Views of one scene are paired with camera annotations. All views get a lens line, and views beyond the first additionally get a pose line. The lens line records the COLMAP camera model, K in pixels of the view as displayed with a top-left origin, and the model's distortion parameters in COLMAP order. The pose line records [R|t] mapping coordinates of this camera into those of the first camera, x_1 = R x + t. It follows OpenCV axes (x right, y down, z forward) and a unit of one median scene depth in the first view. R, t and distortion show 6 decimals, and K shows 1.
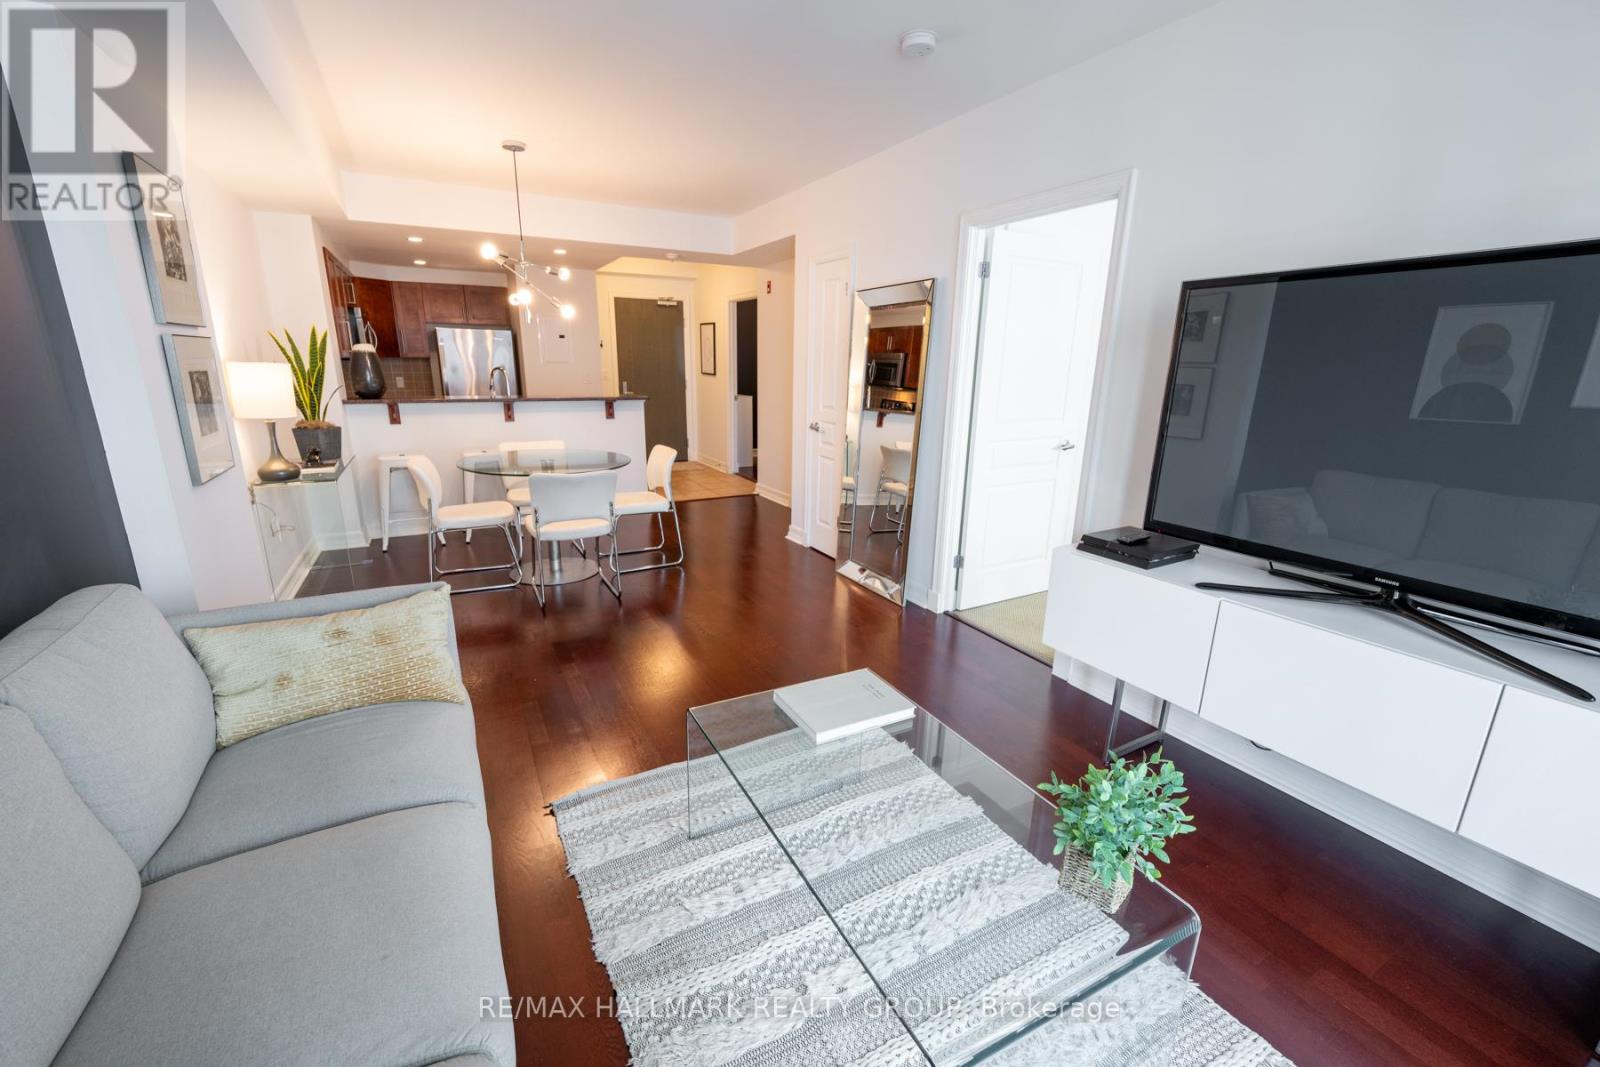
lens RADIAL K [[630.1, 0, 800.0], [0, 630.1, 533.5], [0, 0, 1]] dist [-0.000418, -0.006340]
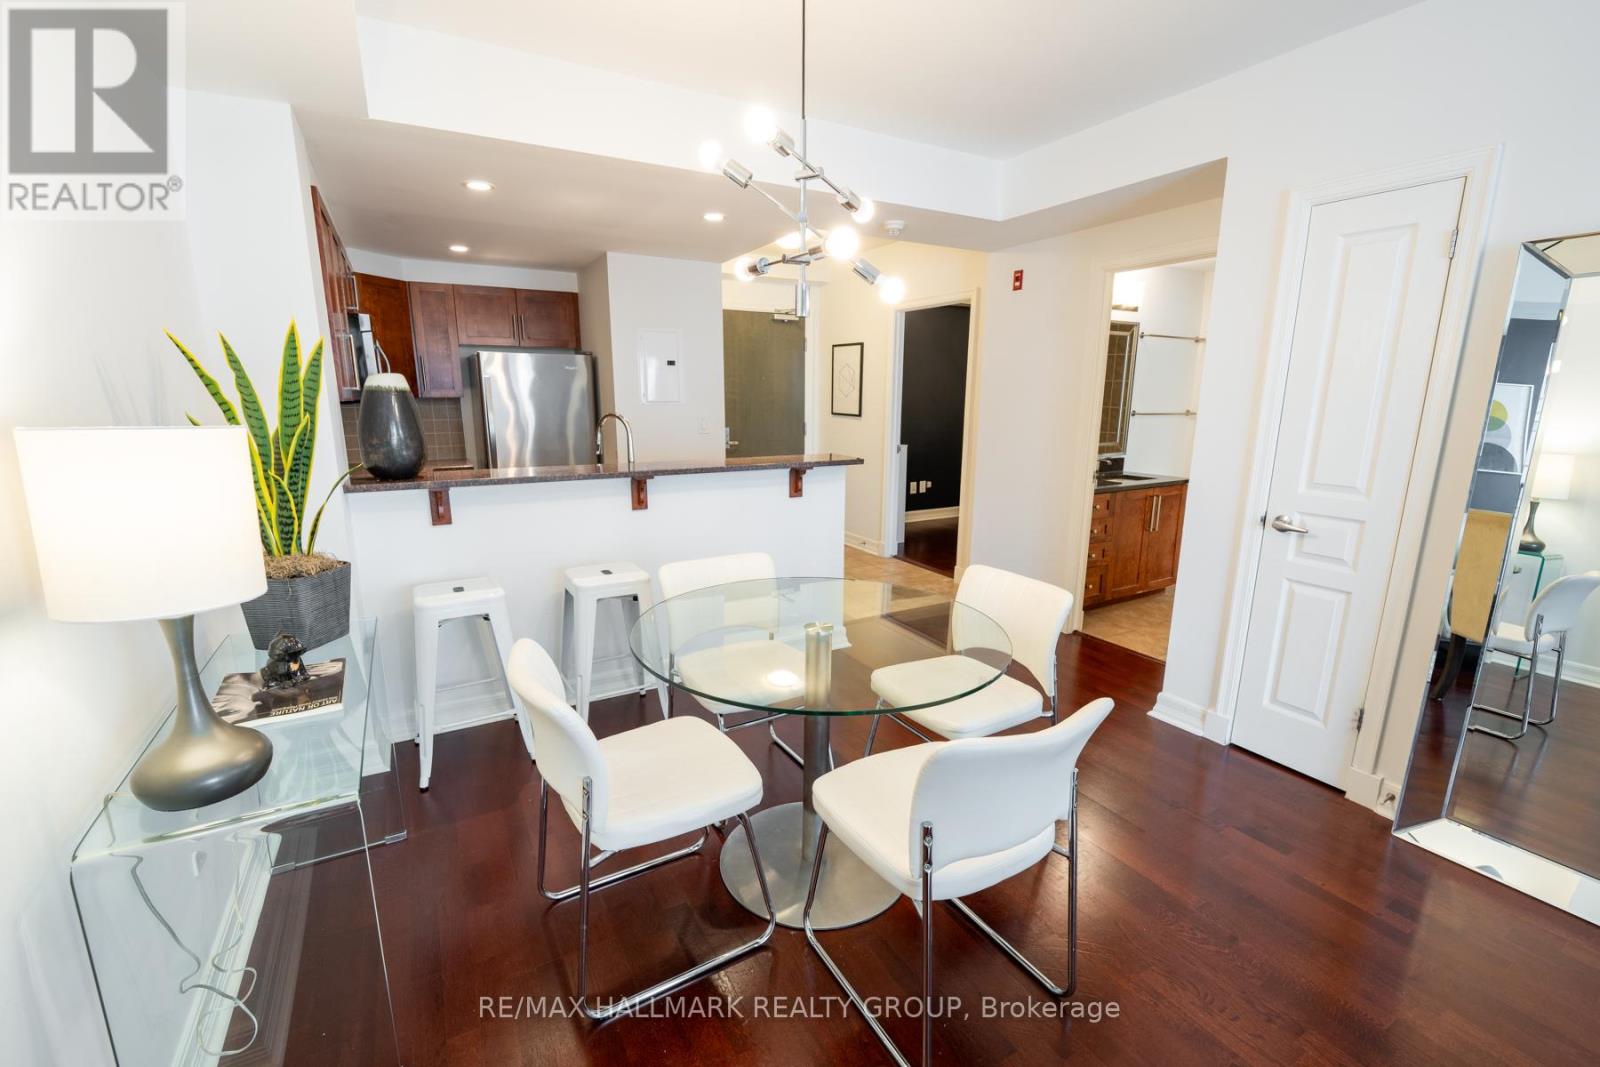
lens RADIAL K [[660.0, 0, 798.8], [0, 660.0, 540.7], [0, 0, 1]] dist [-0.002135, -0.006619]
pose [[0.999811, -0.016071, 0.010976, -0.350765], [0.016589, 0.998670, -0.048821, -0.128574], [-0.010177, 0.048994, 0.998747, 0.447863]]
